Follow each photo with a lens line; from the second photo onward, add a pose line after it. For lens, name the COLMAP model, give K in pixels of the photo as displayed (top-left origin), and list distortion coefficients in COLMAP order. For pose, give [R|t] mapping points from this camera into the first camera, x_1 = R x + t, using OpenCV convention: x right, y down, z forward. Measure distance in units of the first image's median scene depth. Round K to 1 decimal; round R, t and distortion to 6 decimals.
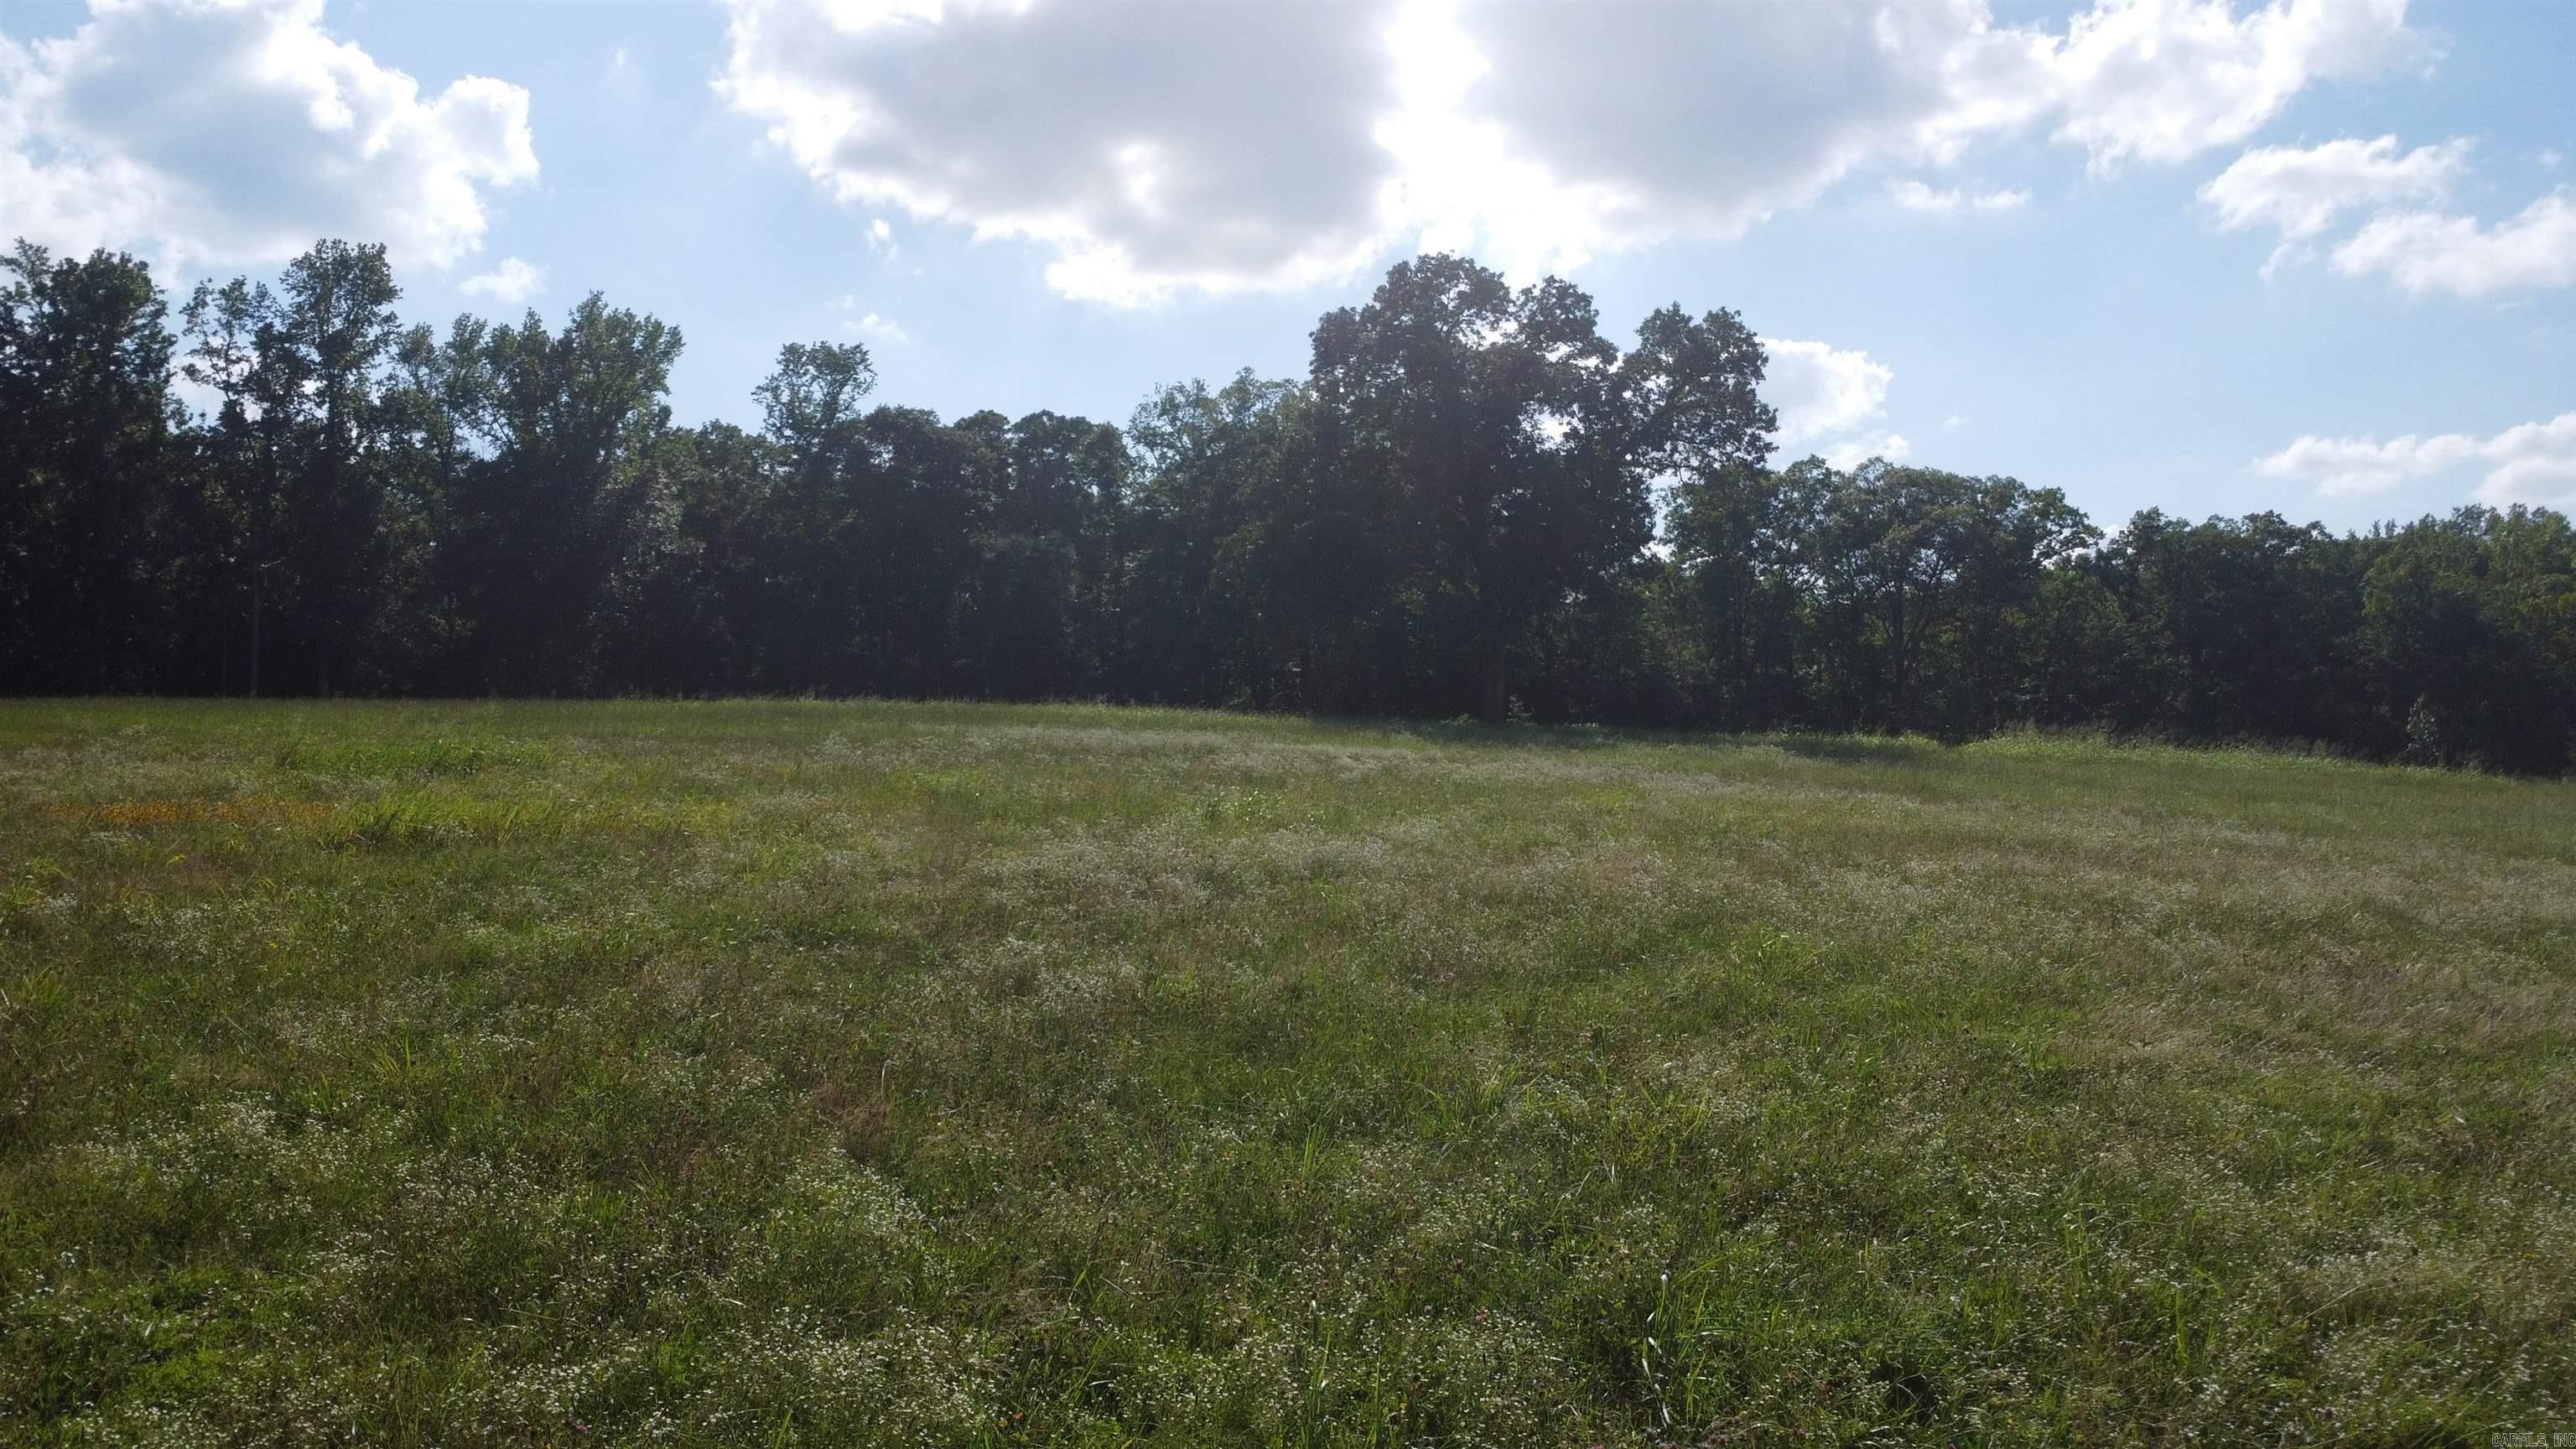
lens RADIAL K [[1877.7, 0, 1291.8], [0, 1877.7, 679.9], [0, 0, 1]] dist [-0.024944, -0.008610]
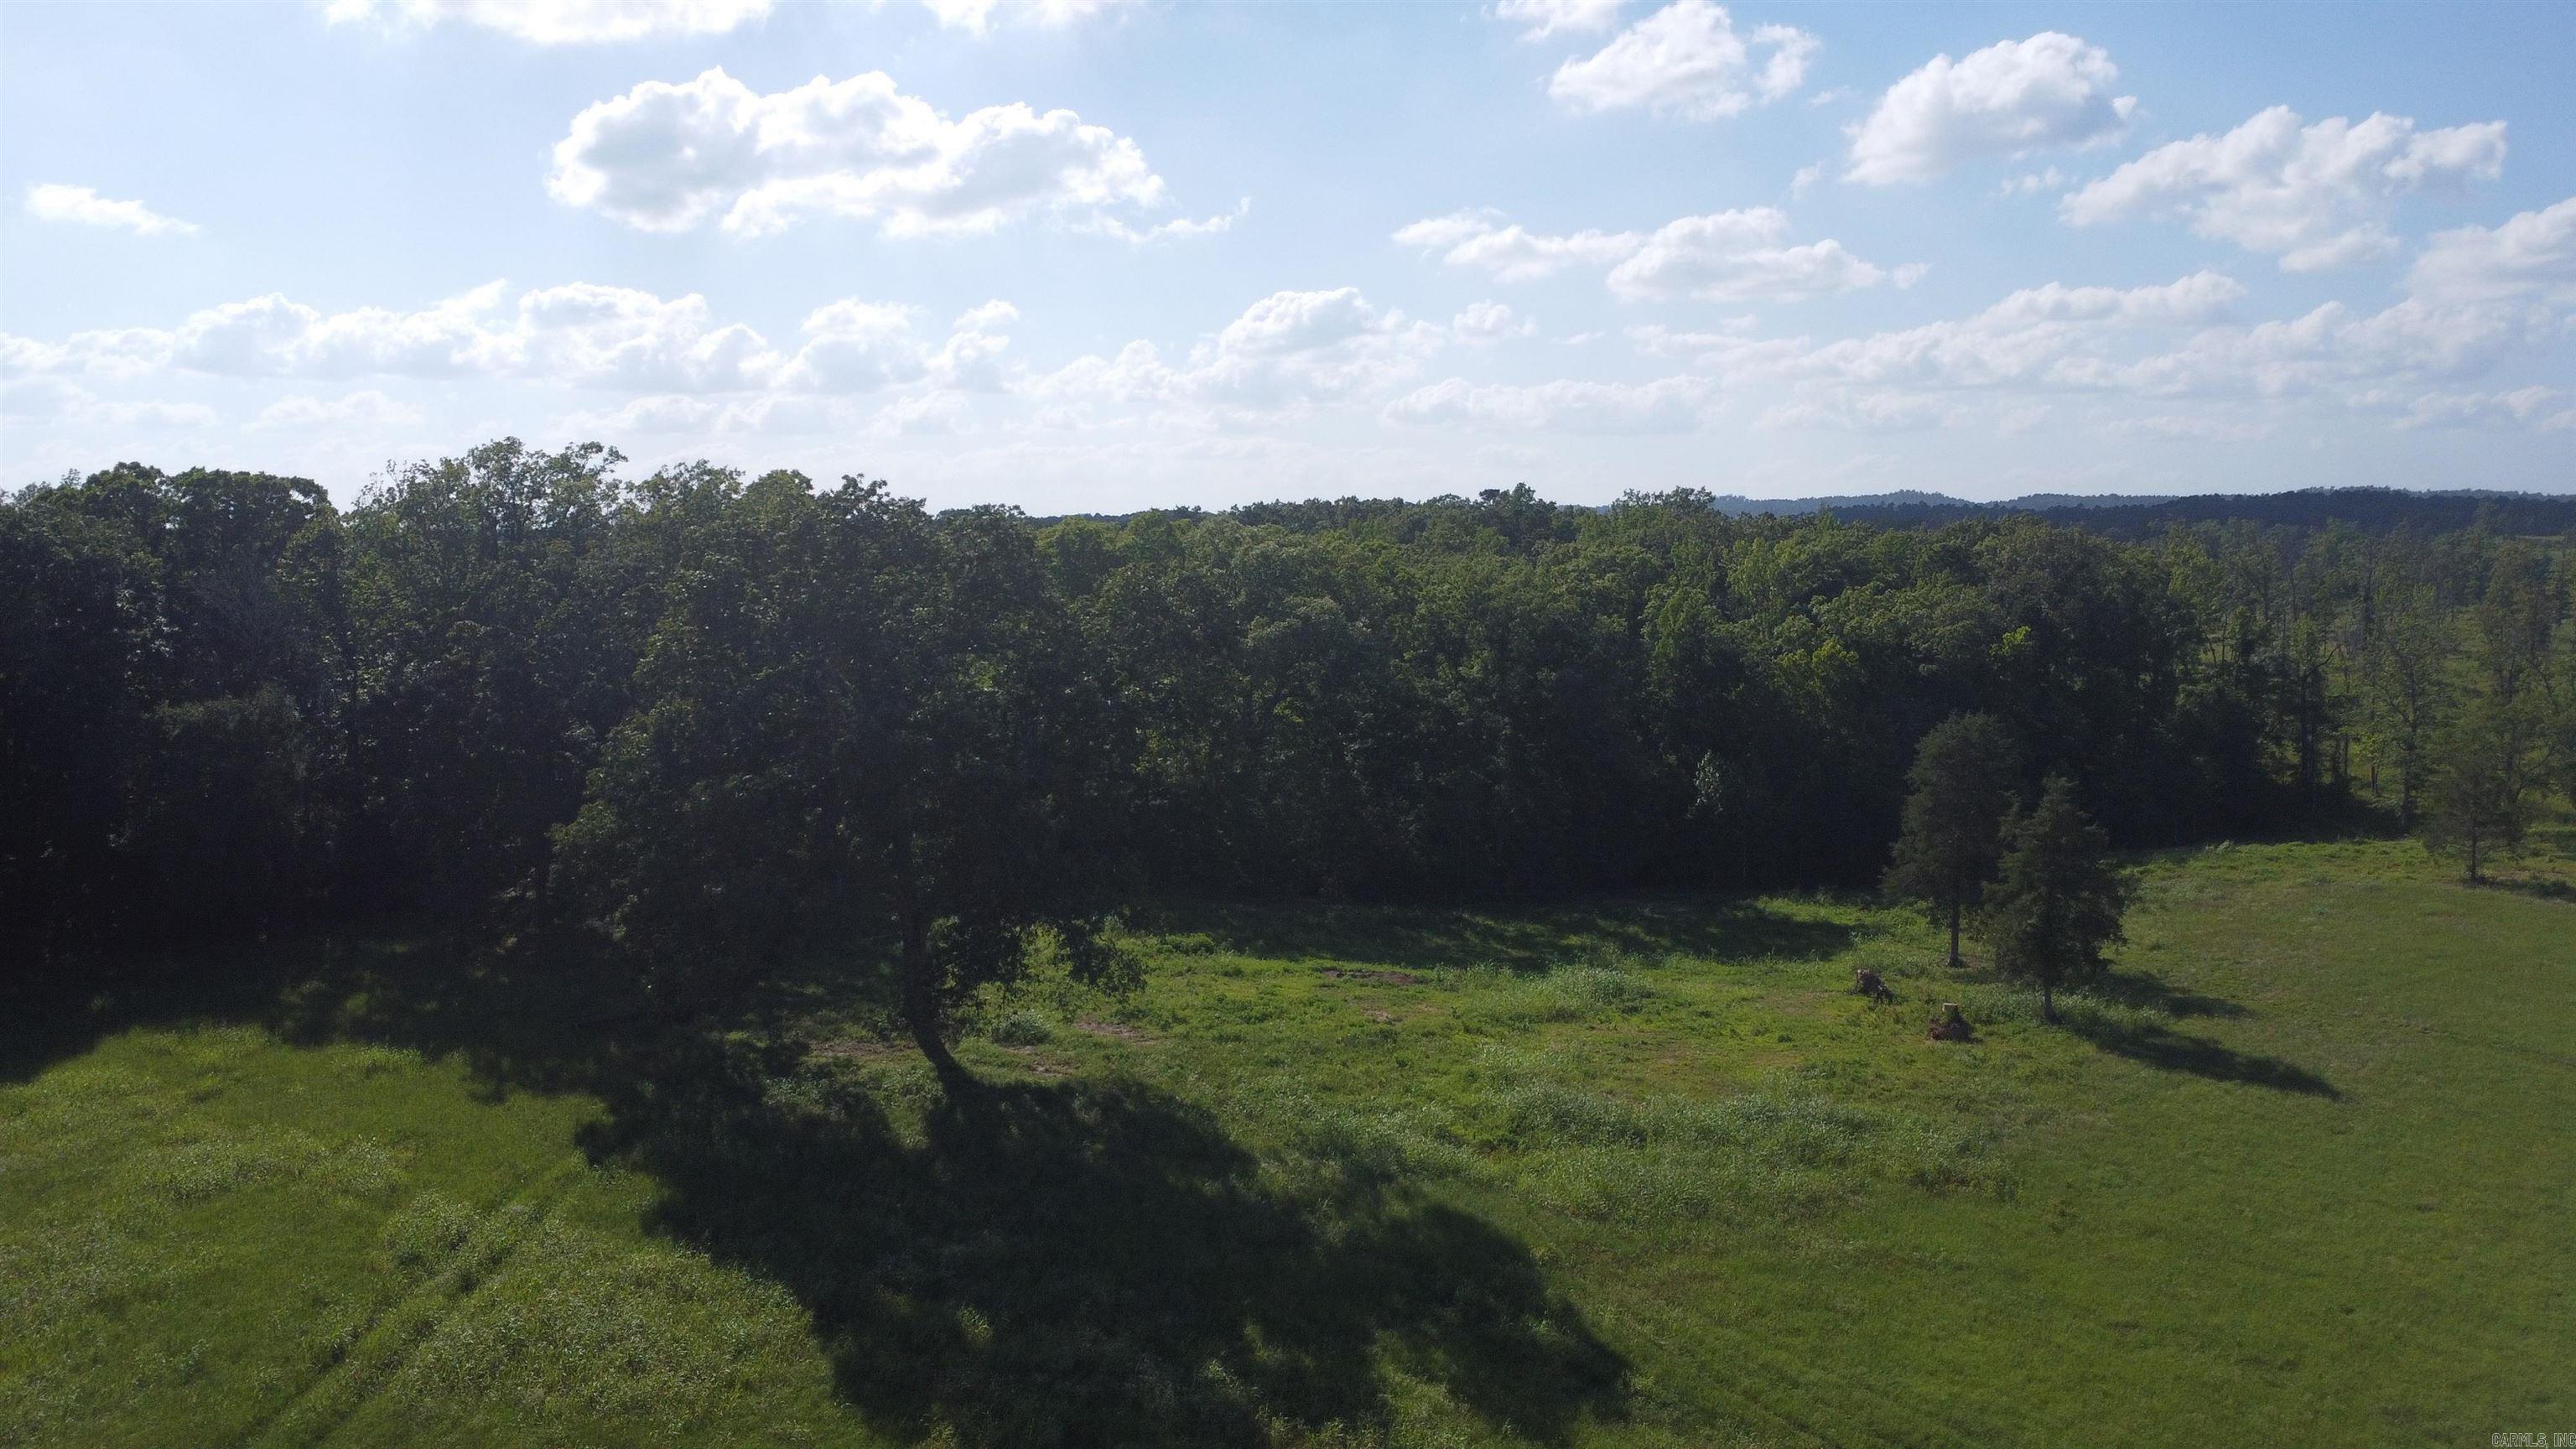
lens RADIAL K [[1877.7, 0, 1272.5], [0, 1877.7, 708.3], [0, 0, 1]] dist [-0.024944, -0.008610]
pose [[0.907612, -0.055372, 0.416142, -0.070561], [-0.009401, 0.988334, 0.152013, -0.190404], [-0.419704, -0.141881, 0.896503, 0.150694]]
